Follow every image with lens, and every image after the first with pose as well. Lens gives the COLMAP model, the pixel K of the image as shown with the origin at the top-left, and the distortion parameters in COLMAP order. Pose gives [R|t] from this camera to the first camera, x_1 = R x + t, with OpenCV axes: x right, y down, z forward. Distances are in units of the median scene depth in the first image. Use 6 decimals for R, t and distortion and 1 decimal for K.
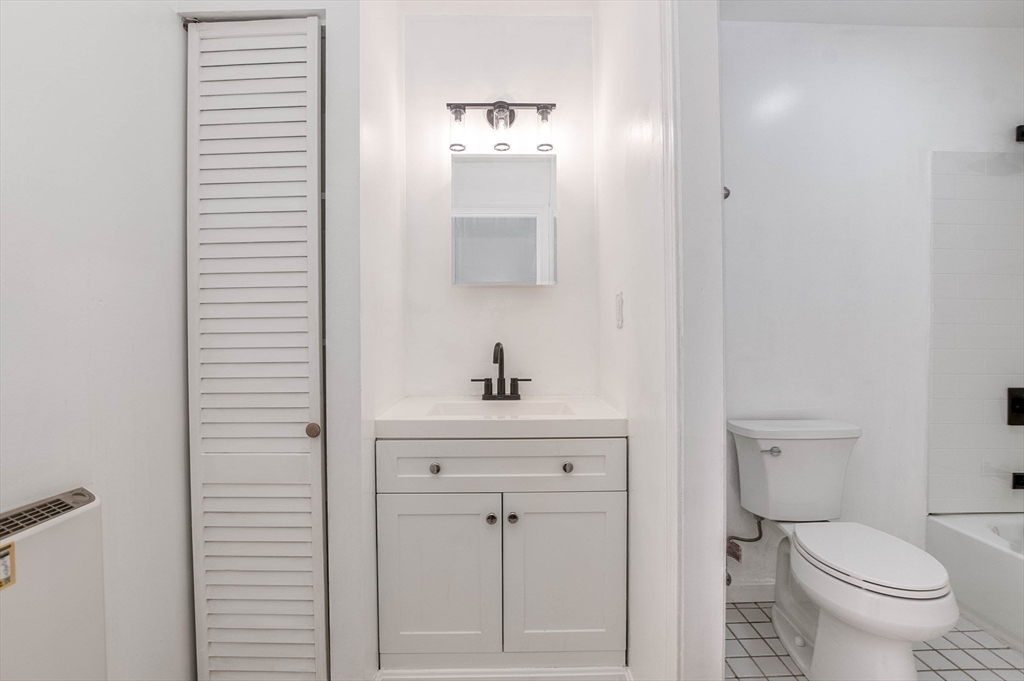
lens RADIAL K [[458.4, 0, 512.1], [0, 458.4, 333.0], [0, 0, 1]] dist [-0.028812, -0.000086]
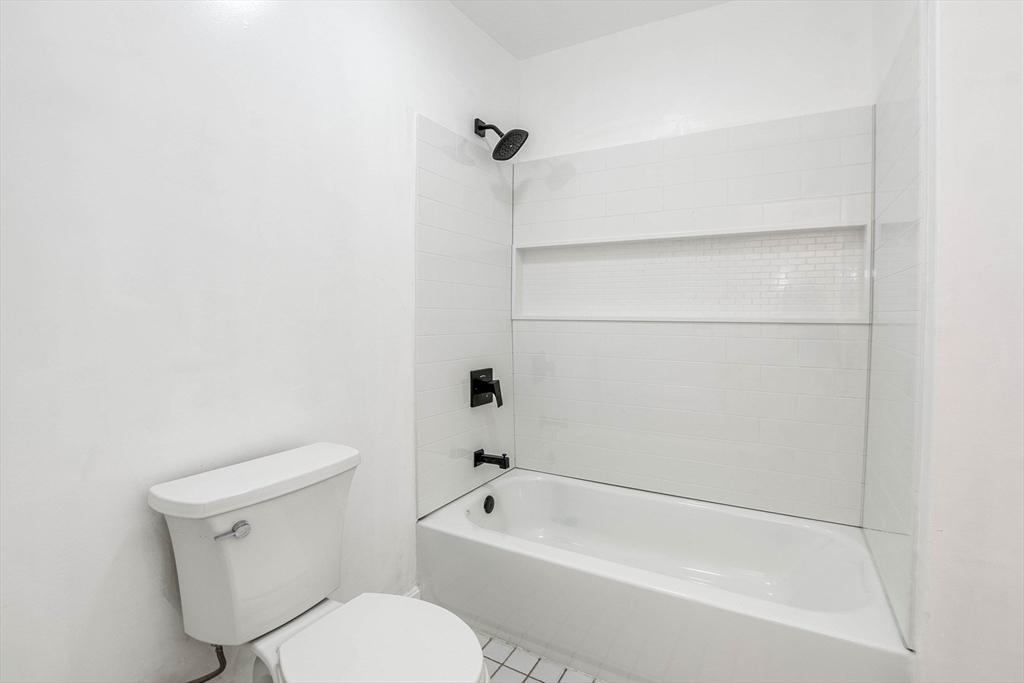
lens RADIAL K [[458.4, 0, 512.1], [0, 458.4, 334.0], [0, 0, 1]] dist [-0.028812, -0.000086]
pose [[0.485940, -0.035032, 0.873290, 0.238999], [-0.011873, 0.998840, 0.046675, -0.013330], [-0.873911, -0.033049, 0.484960, 0.400455]]
